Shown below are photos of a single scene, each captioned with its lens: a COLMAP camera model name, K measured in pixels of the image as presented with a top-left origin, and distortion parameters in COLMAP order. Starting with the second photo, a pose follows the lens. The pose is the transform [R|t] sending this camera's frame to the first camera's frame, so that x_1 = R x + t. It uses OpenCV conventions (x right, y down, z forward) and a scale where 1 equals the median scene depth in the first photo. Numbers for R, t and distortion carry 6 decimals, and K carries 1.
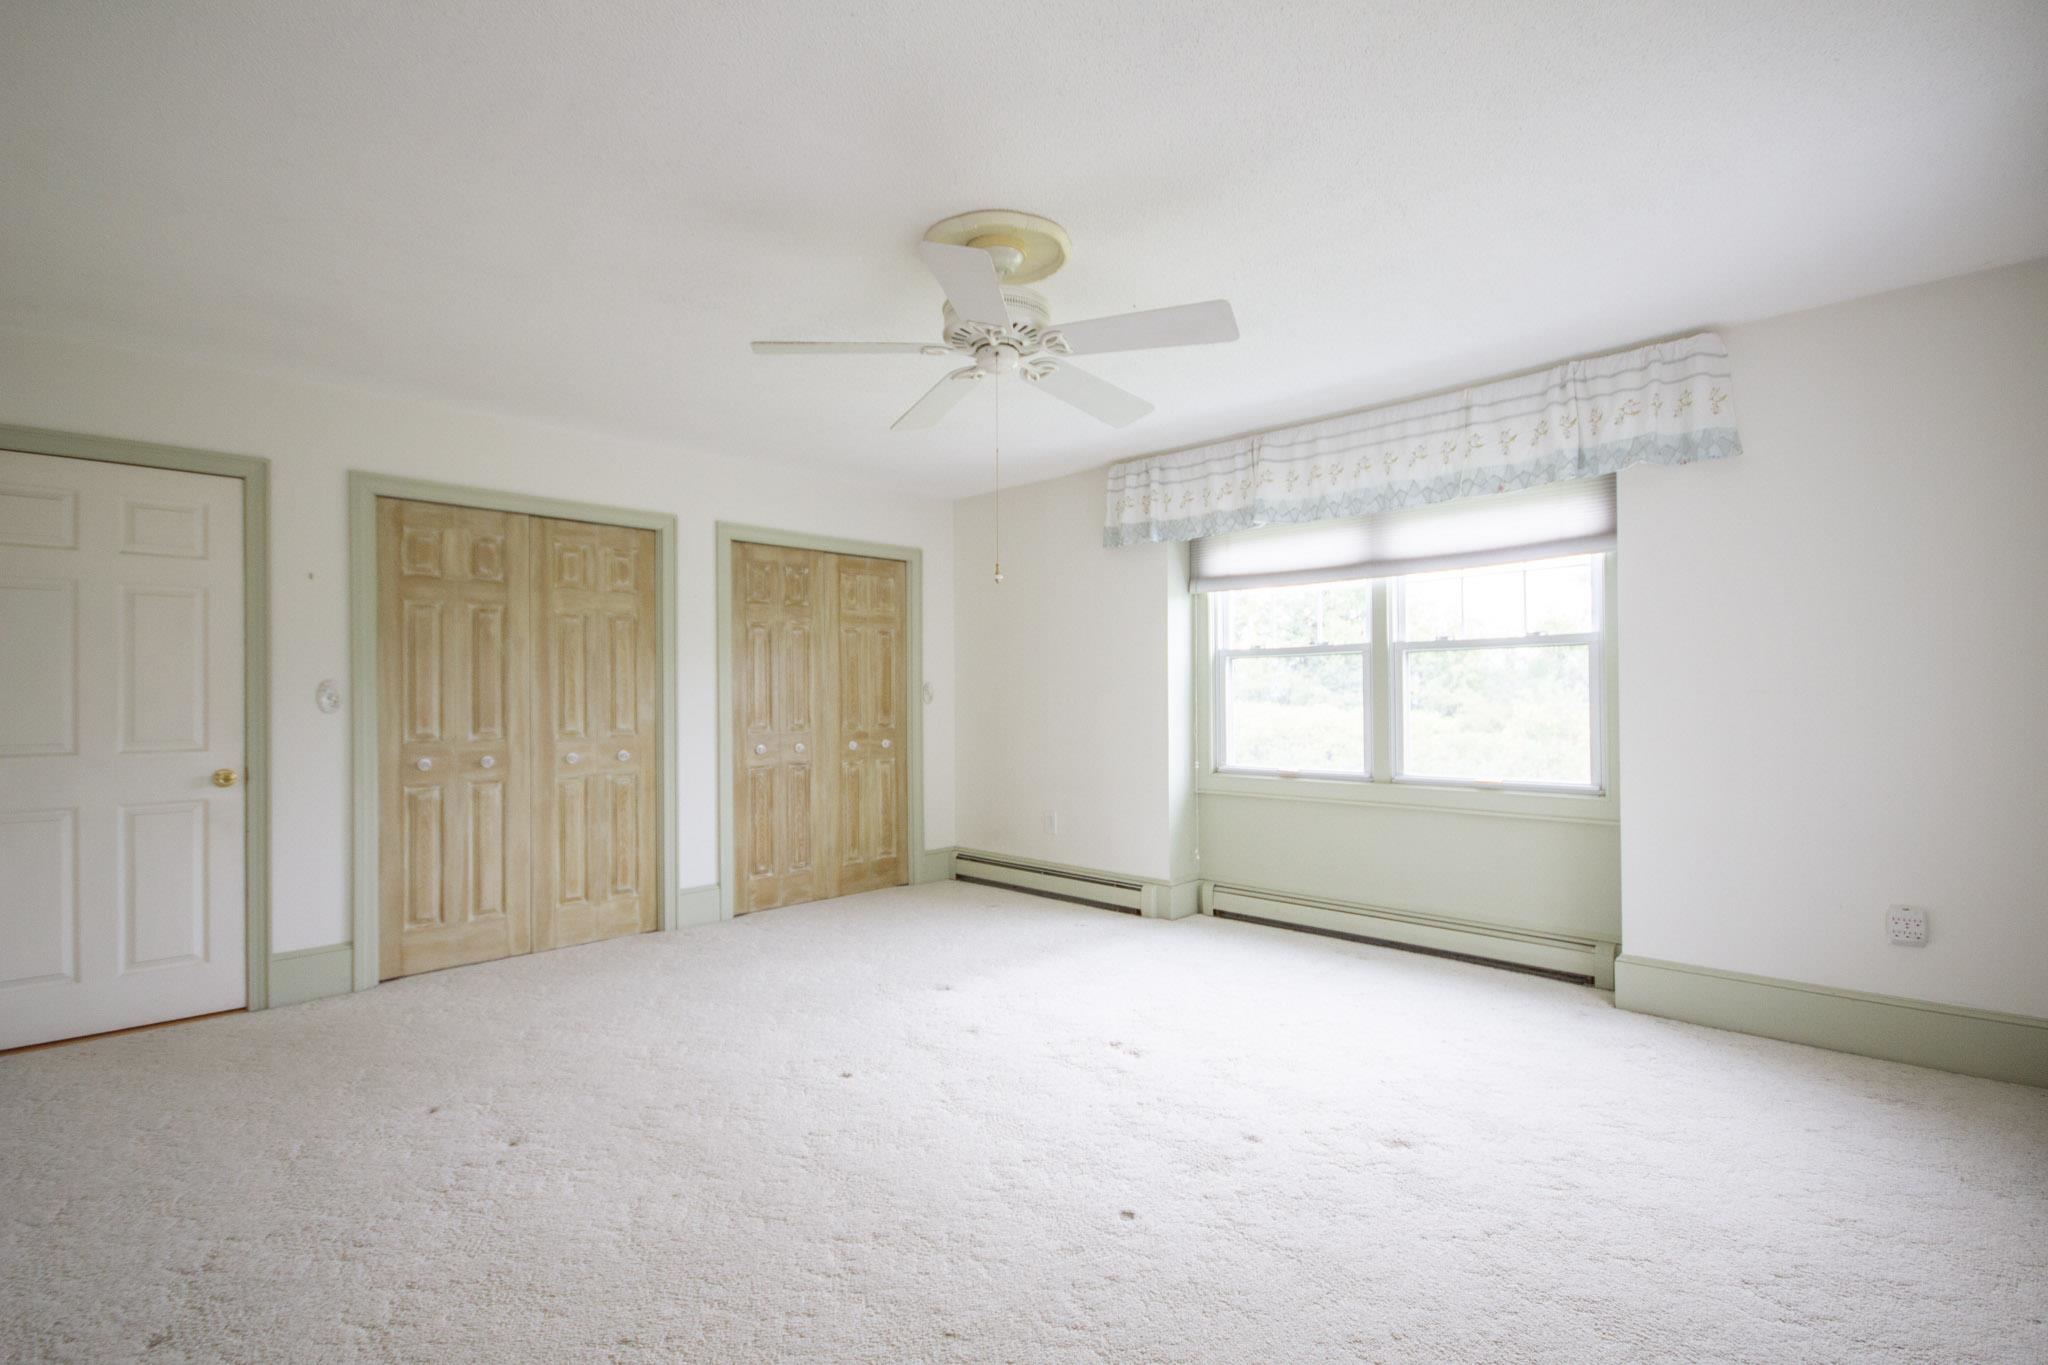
lens RADIAL K [[957.1, 0, 1016.5], [0, 957.1, 689.7], [0, 0, 1]] dist [-0.015963, -0.000044]
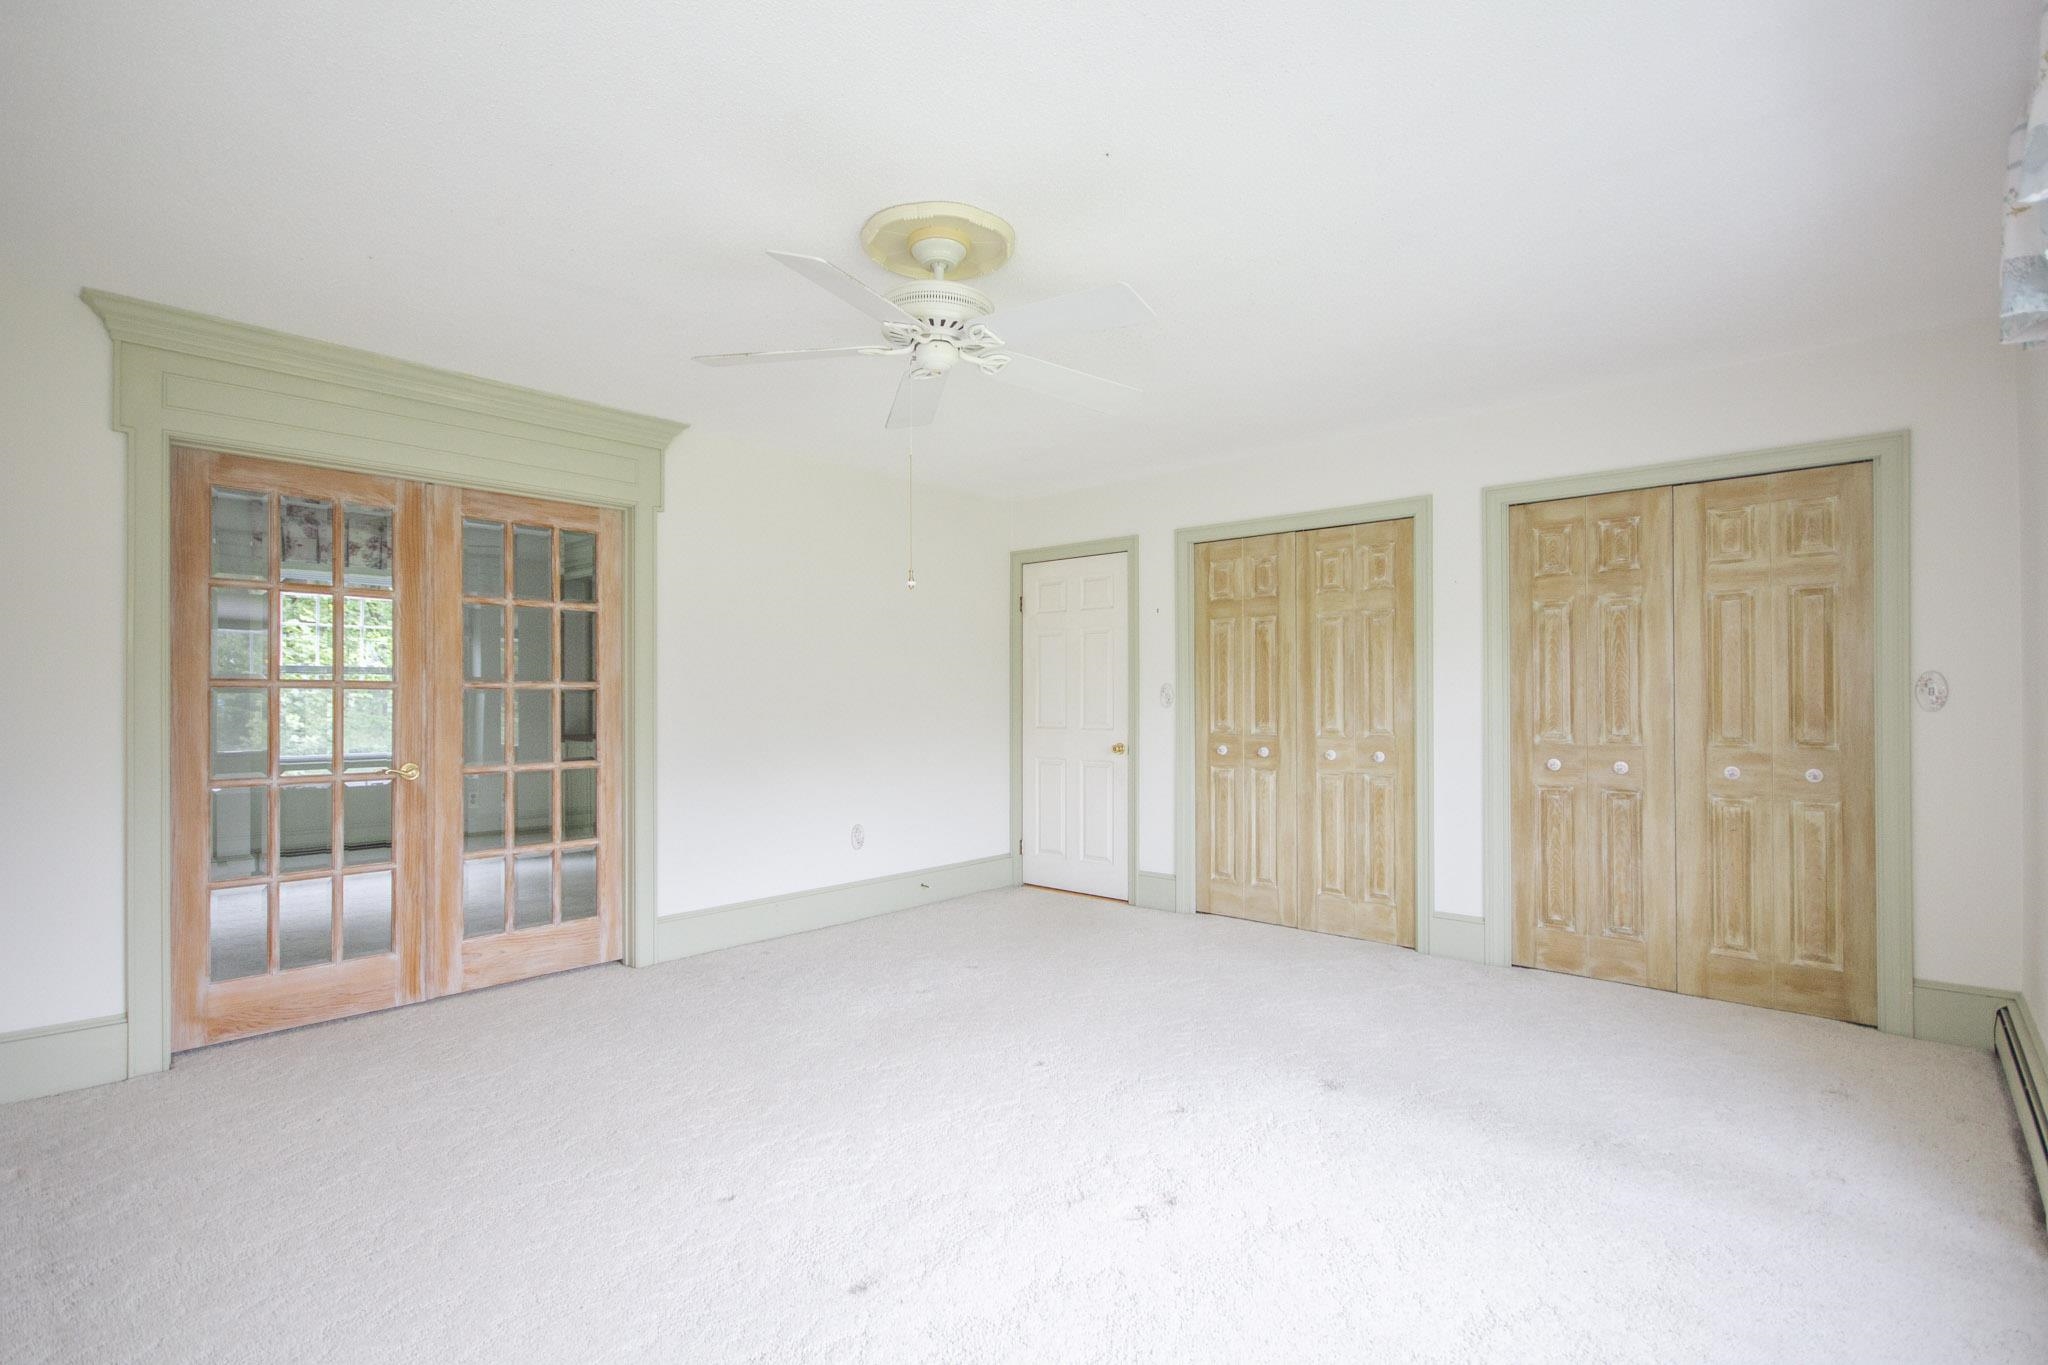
lens RADIAL K [[957.1, 0, 1016.5], [0, 957.1, 689.7], [0, 0, 1]] dist [-0.015963, -0.000044]
pose [[0.031647, 0.000007, -0.999499, 0.547287], [0.009594, 0.999954, 0.000311, -0.003297], [0.999453, -0.009599, 0.031646, 0.600415]]
